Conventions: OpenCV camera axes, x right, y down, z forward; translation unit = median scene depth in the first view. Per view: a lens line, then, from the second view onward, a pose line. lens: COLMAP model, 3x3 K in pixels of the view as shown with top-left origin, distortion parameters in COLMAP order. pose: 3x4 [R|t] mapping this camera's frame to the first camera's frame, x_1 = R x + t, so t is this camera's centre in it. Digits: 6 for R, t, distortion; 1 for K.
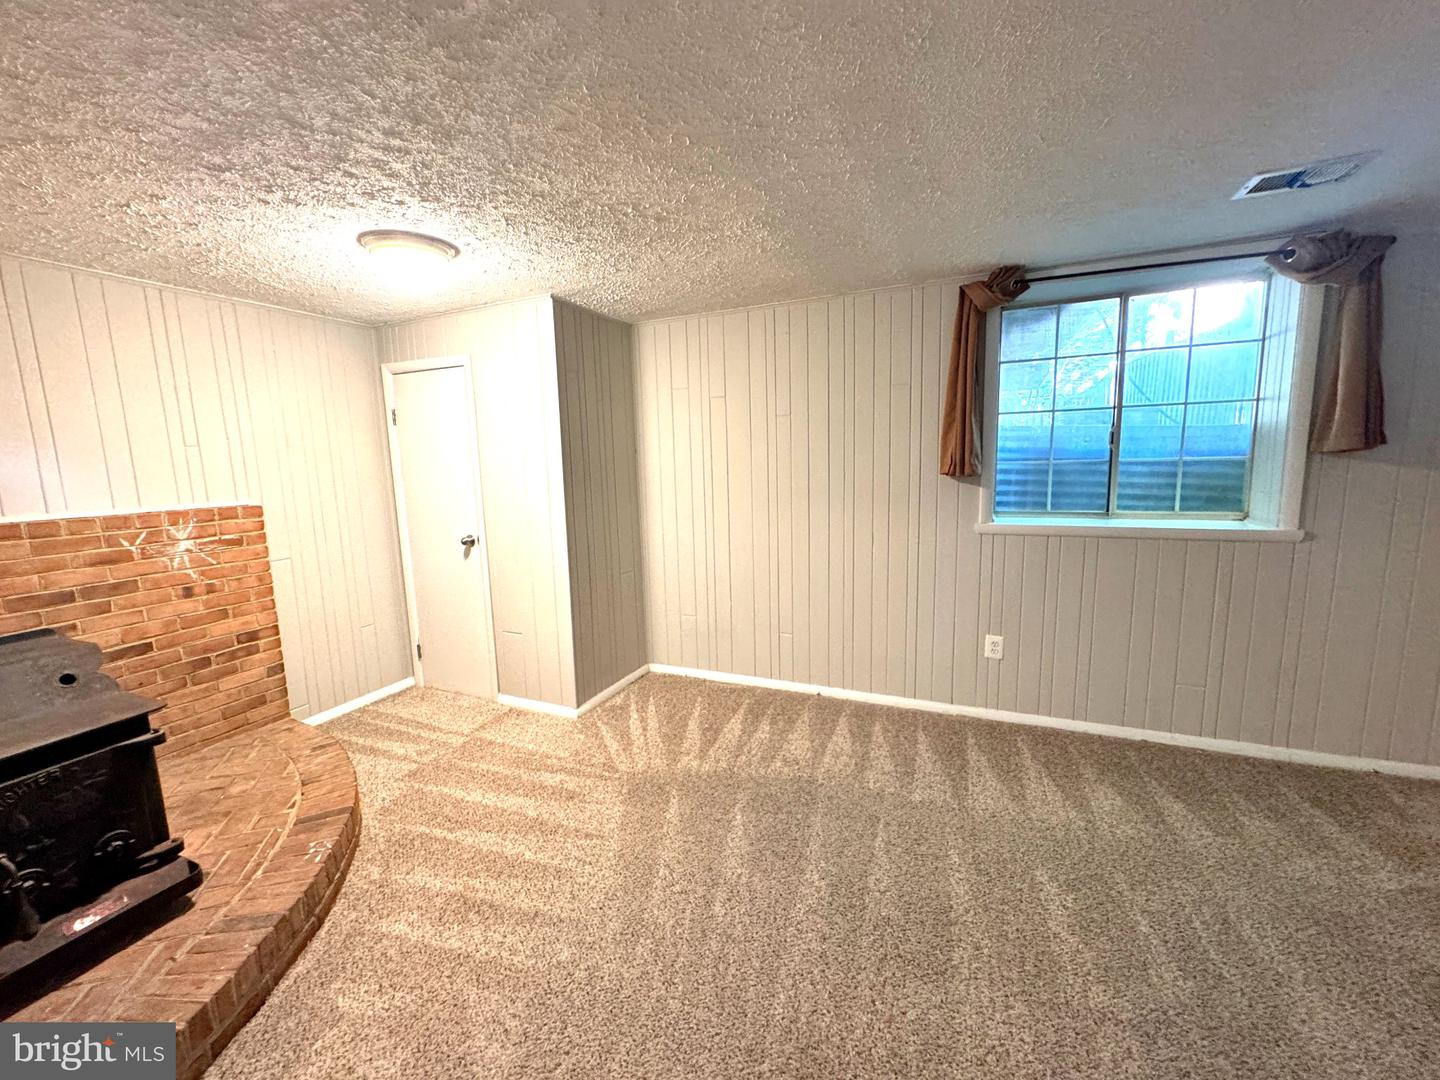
lens RADIAL K [[577.5, 0, 722.6], [0, 577.5, 537.5], [0, 0, 1]] dist [-0.002618, -0.000022]
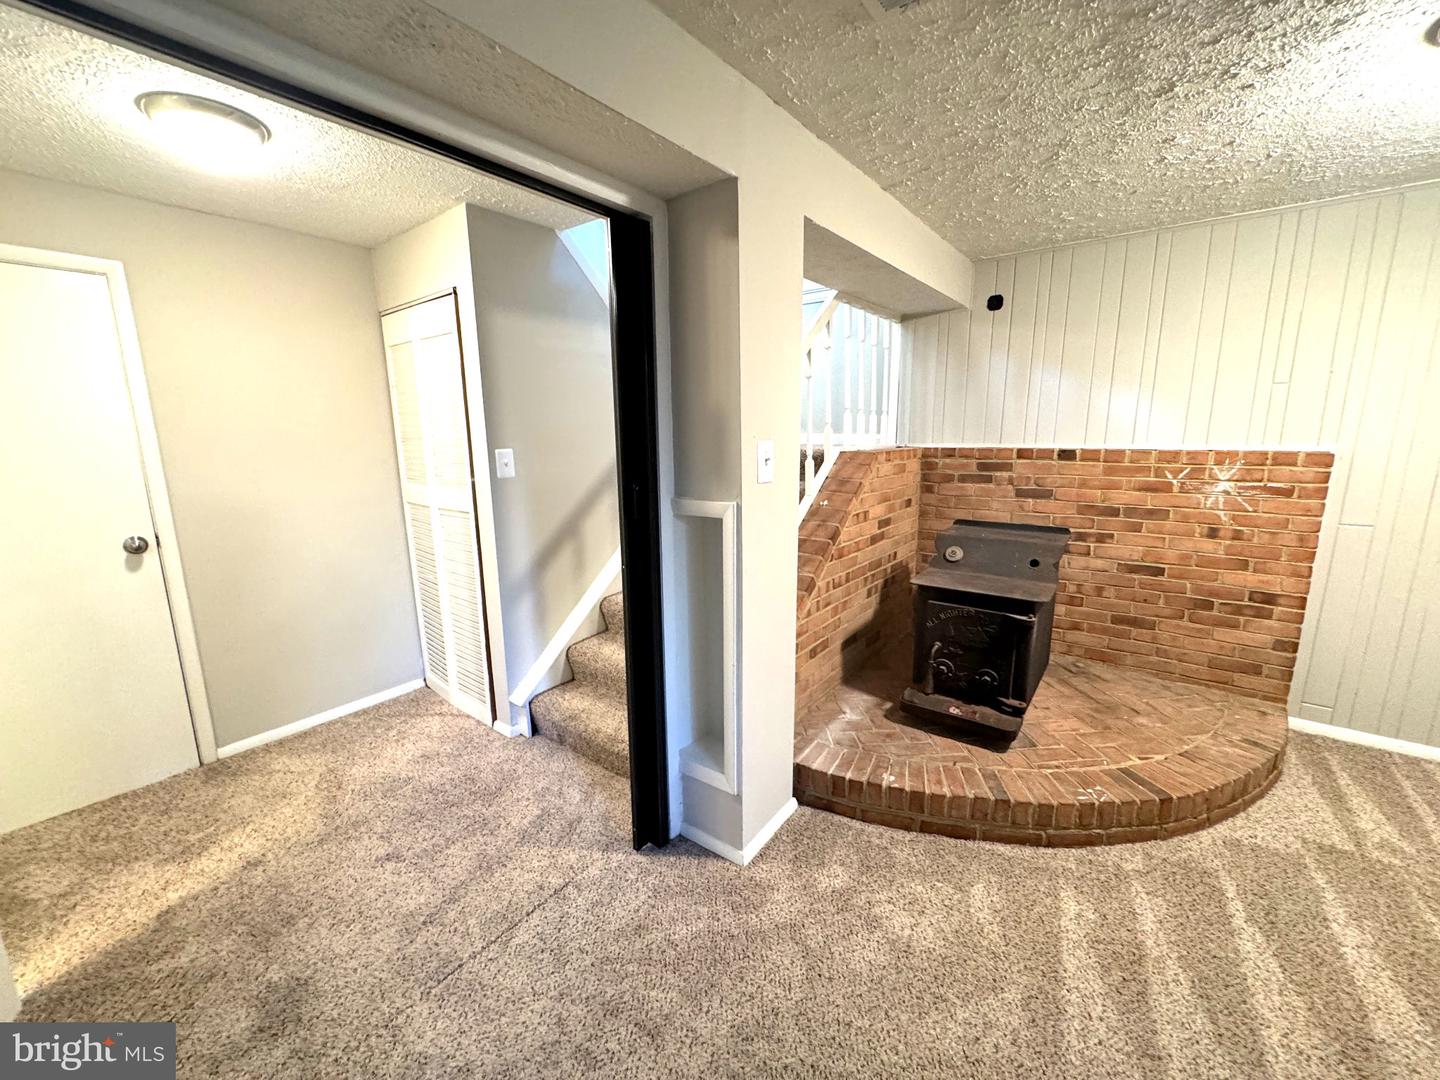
lens RADIAL K [[577.5, 0, 716.2], [0, 577.5, 538.3], [0, 0, 1]] dist [-0.002618, -0.000022]
pose [[-0.237093, 0.216285, -0.947105, 0.232775], [-0.116746, 0.961494, 0.248797, -0.045056], [0.964447, 0.169559, -0.202713, 0.371191]]
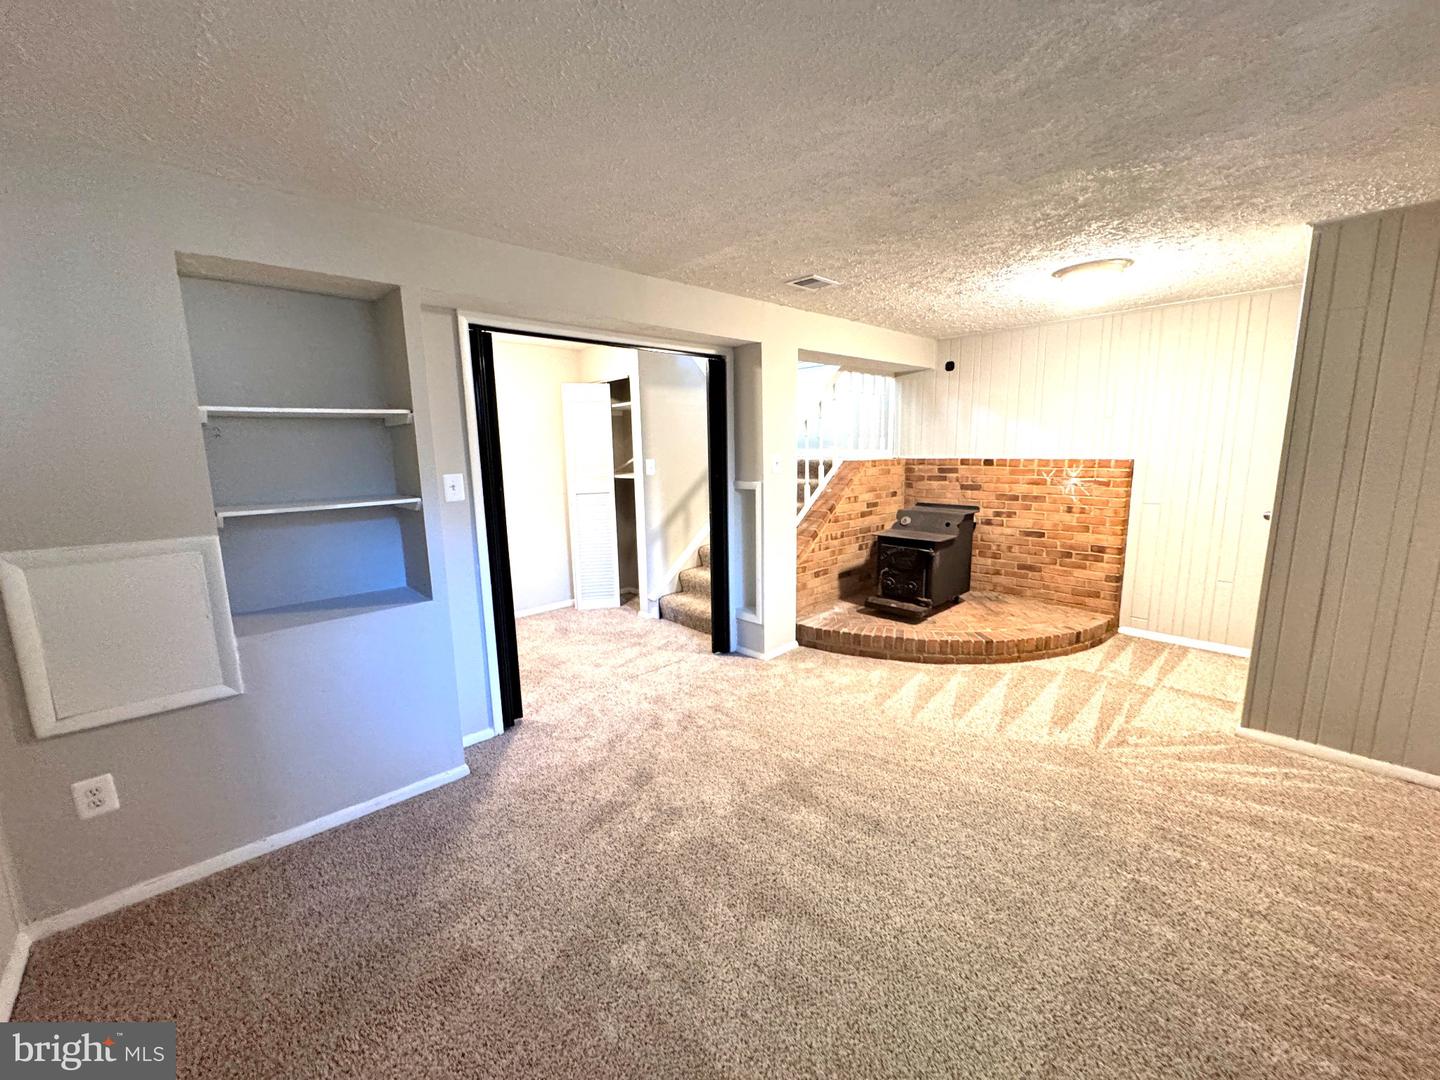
lens RADIAL K [[577.5, 0, 719.4], [0, 577.5, 540.9], [0, 0, 1]] dist [-0.002618, -0.000022]
pose [[-0.388770, 0.188588, -0.901827, 0.951148], [-0.098159, 0.964778, 0.244067, -0.121374], [0.916091, 0.183409, -0.356565, 0.692340]]
